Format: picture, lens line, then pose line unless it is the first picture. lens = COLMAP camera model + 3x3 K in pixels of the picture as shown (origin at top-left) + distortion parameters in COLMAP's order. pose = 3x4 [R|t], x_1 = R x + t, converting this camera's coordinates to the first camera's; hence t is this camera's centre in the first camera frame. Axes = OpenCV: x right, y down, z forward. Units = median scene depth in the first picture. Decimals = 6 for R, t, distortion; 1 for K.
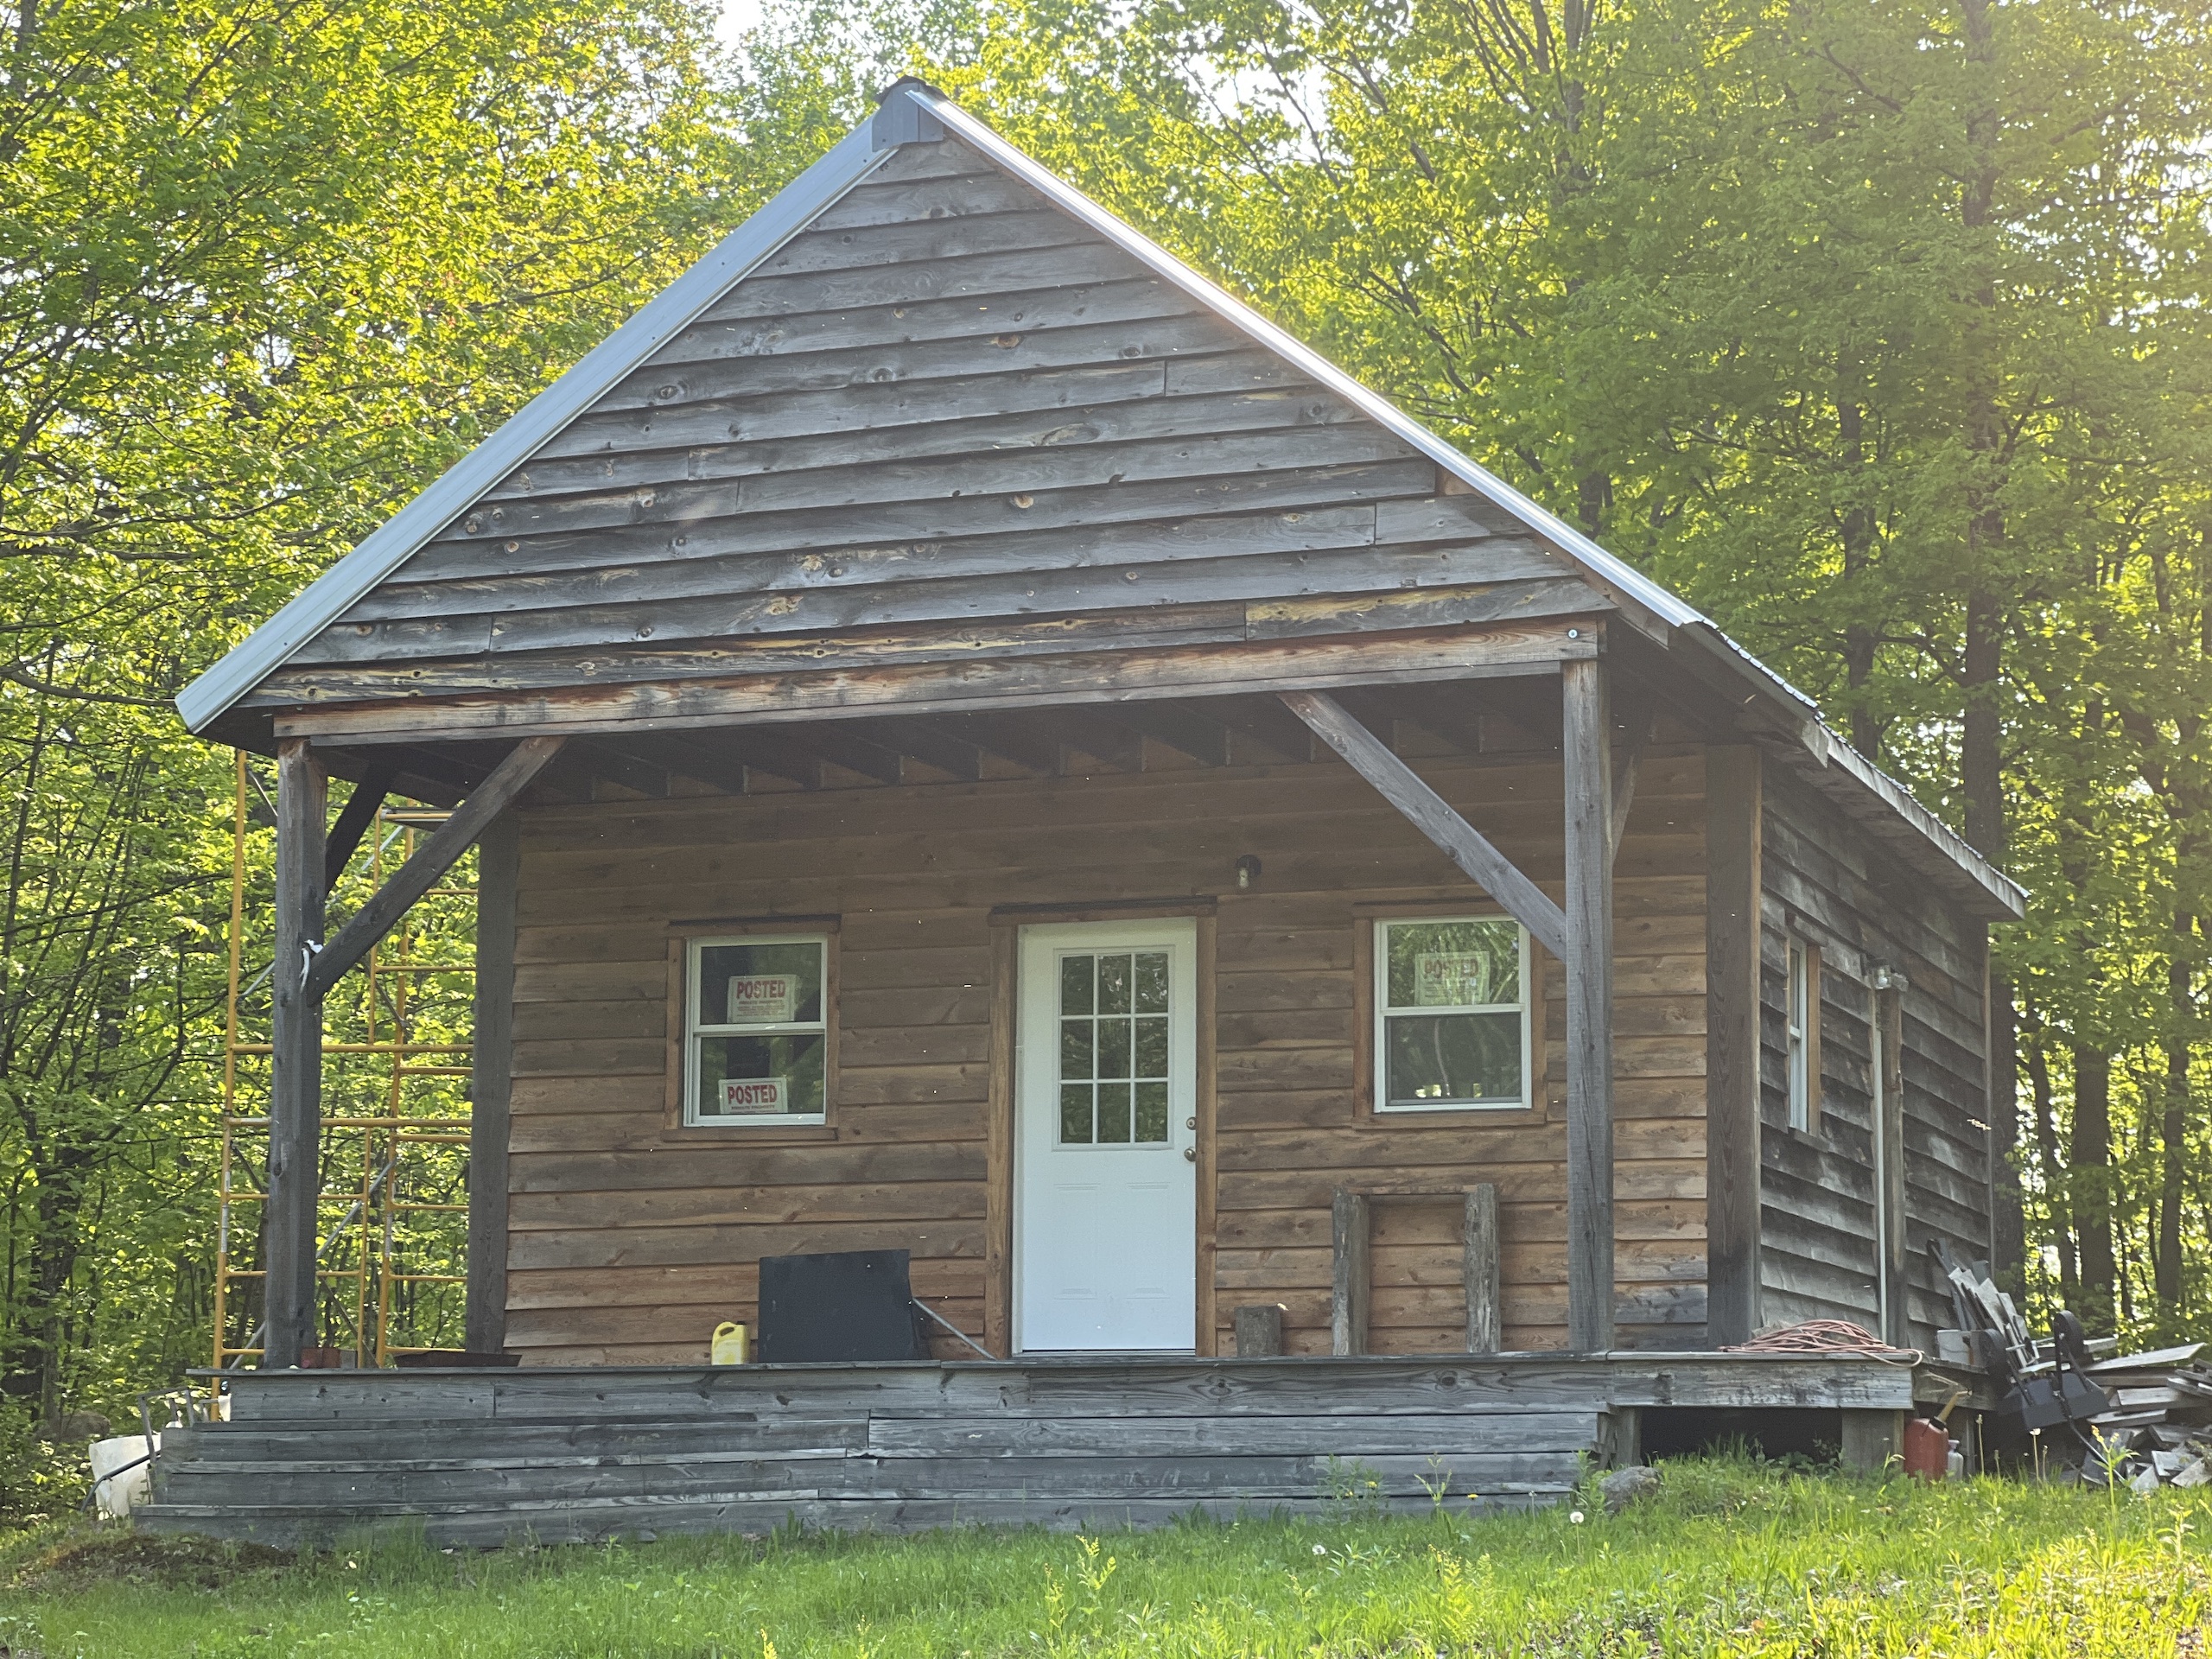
lens RADIAL K [[5050.2, 0, 1114.7], [0, 5050.2, 849.2], [0, 0, 1]] dist [0.057650, 0.000000]
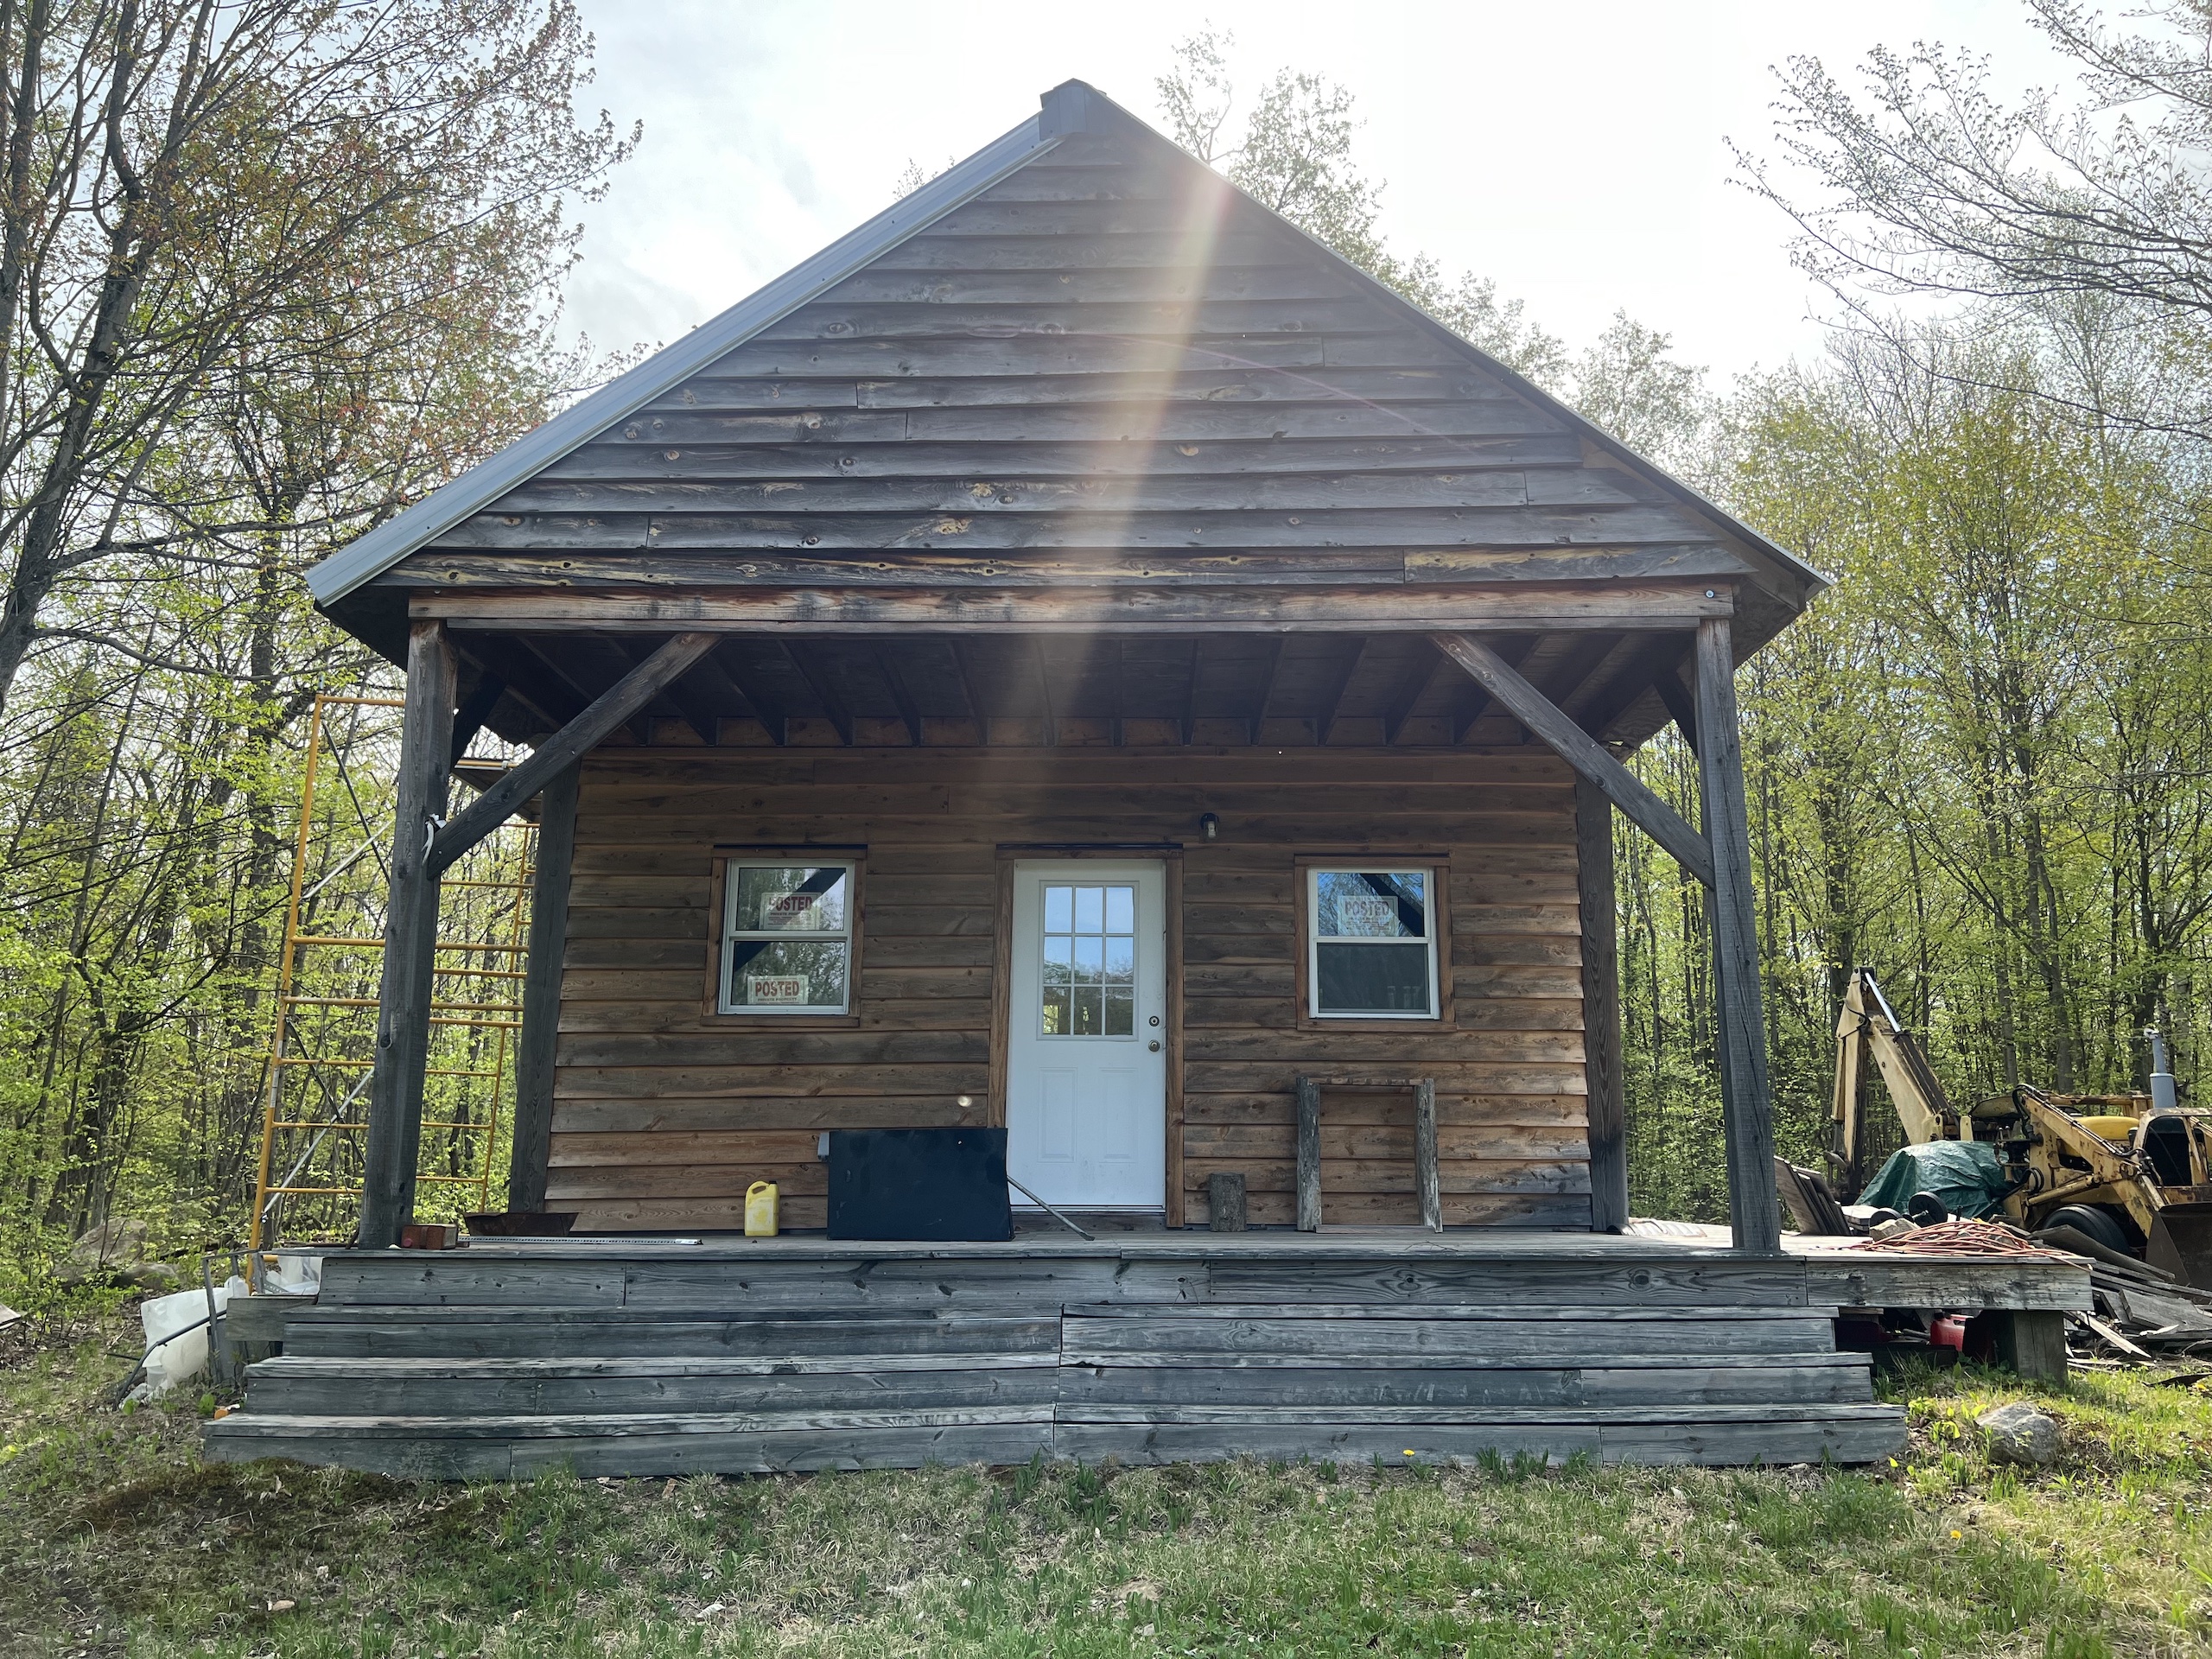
lens RADIAL K [[1664.8, 0, 1102.4], [0, 1664.8, 834.8], [0, 0, 1]] dist [0.057884, -0.075227]
pose [[0.944694, 0.066716, 0.321096, -0.143114], [-0.045620, 0.996303, -0.072792, 0.041040], [-0.324765, 0.054118, 0.944245, 0.652707]]
